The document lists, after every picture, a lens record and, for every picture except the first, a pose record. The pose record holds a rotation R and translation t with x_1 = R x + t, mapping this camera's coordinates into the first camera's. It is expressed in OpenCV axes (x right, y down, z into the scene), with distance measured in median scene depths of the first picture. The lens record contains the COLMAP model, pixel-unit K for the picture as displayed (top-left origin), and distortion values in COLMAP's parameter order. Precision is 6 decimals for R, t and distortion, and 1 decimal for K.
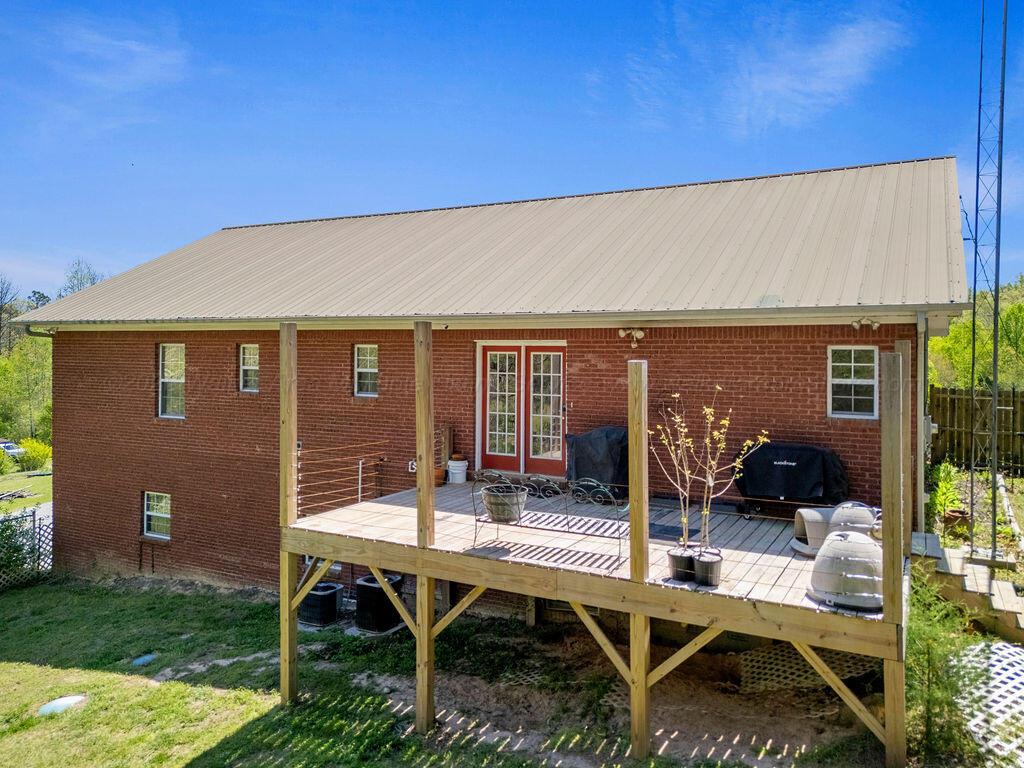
lens RADIAL K [[732.2, 0, 510.9], [0, 732.2, 404.1], [0, 0, 1]] dist [0.068854, -0.064219]
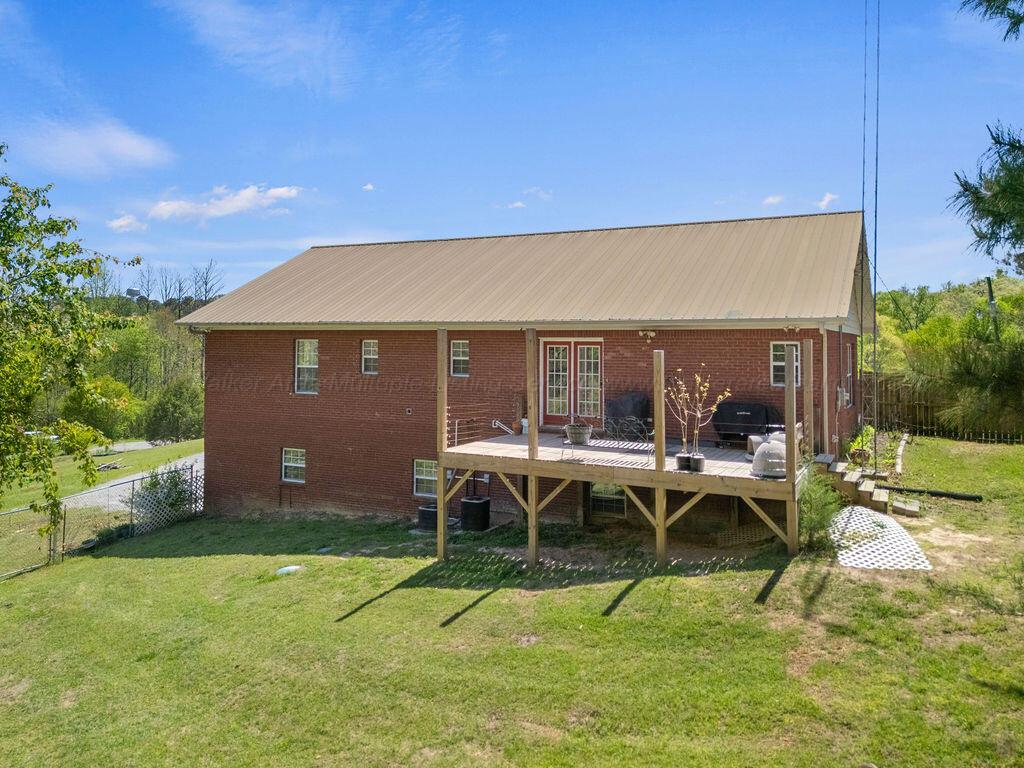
lens RADIAL K [[746.2, 0, 512.0], [0, 746.2, 384.0], [0, 0, 1]] dist [0.082304, -0.079556]
pose [[0.999729, -0.001372, 0.023225, -0.184462], [0.001791, 0.999836, -0.018024, 0.044670], [-0.023196, 0.018061, 0.999568, -0.666535]]
